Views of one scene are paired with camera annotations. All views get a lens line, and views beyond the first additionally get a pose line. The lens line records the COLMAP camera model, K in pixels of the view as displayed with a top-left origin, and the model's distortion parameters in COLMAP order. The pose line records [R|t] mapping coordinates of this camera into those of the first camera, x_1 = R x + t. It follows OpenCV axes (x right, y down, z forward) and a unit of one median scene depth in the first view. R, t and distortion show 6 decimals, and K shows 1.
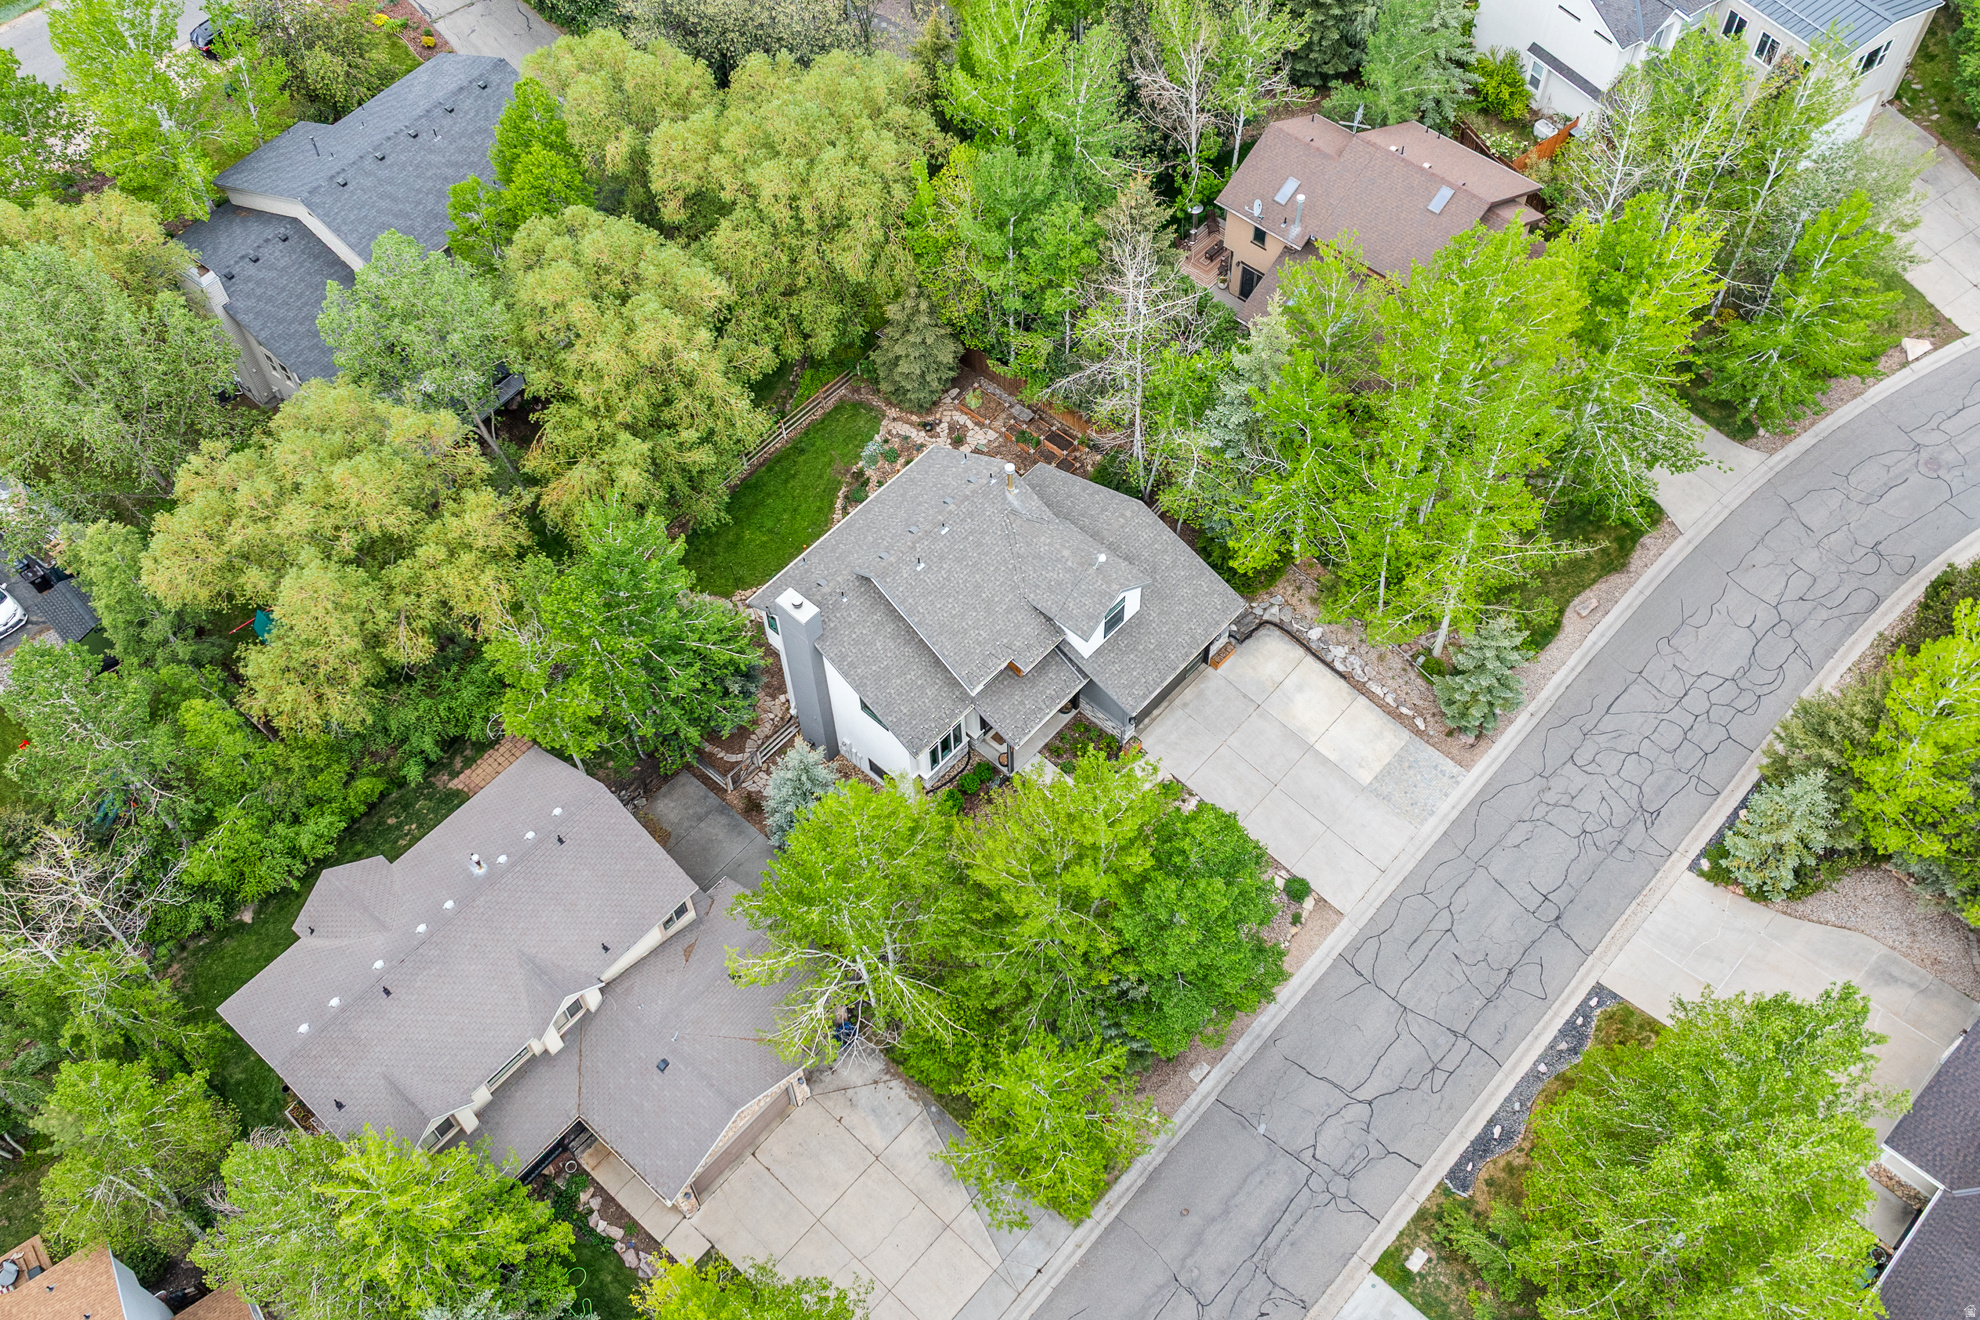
lens RADIAL K [[1918.0, 0, 979.0], [0, 1918.0, 592.5], [0, 0, 1]] dist [0.040342, 0.012834]
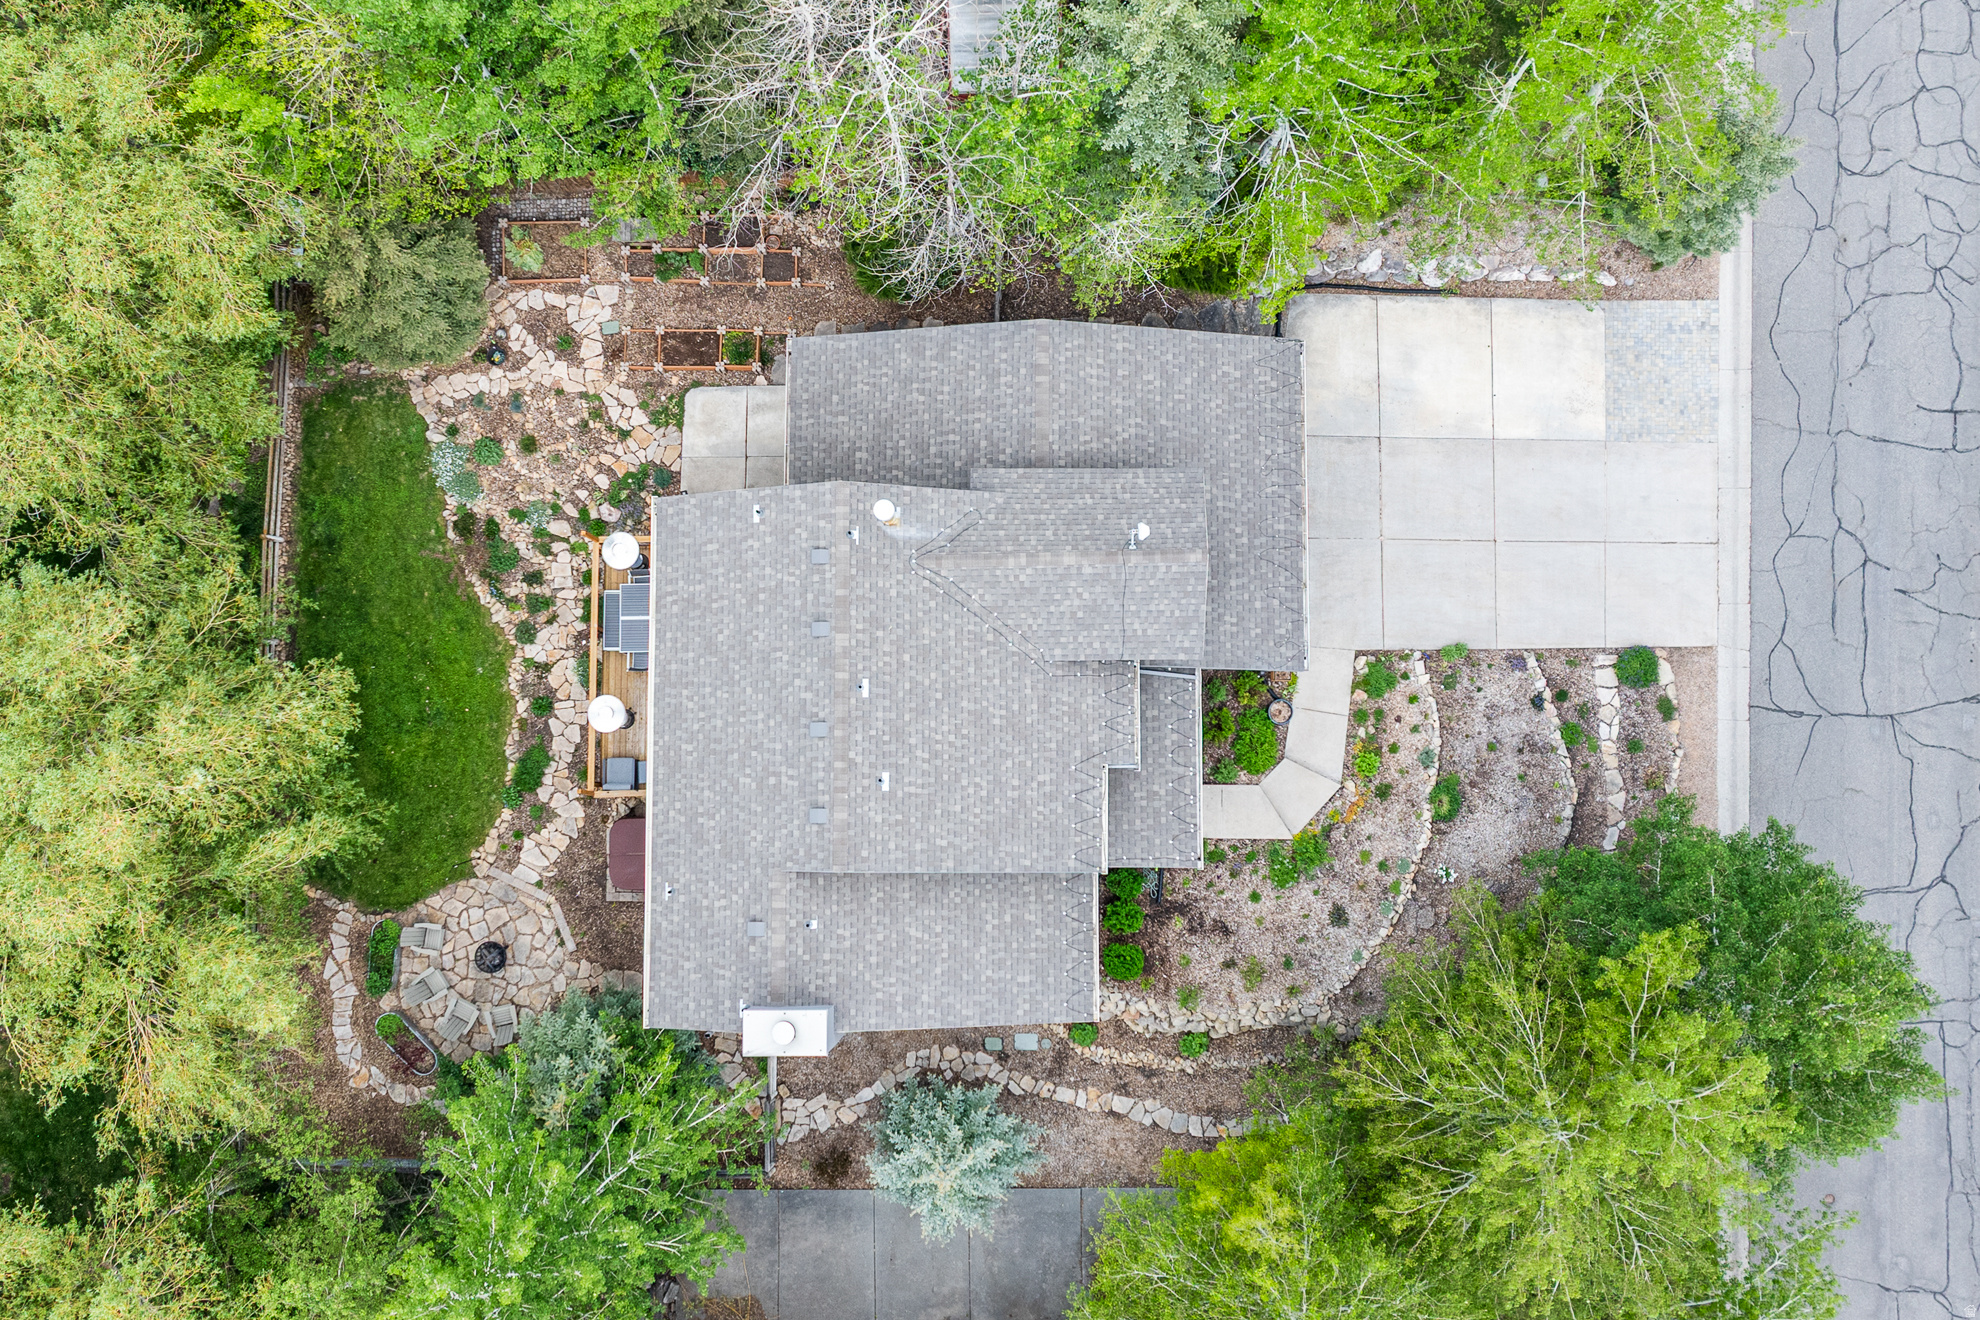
lens RADIAL K [[2228.9, 0, 971.2], [0, 2228.9, 604.3], [0, 0, 1]] dist [0.009194, 0.133964]
pose [[0.738134, -0.670304, 0.076488, -0.027050], [0.547215, 0.661156, 0.513253, -0.328940], [-0.394606, -0.336995, 0.854822, 0.497386]]
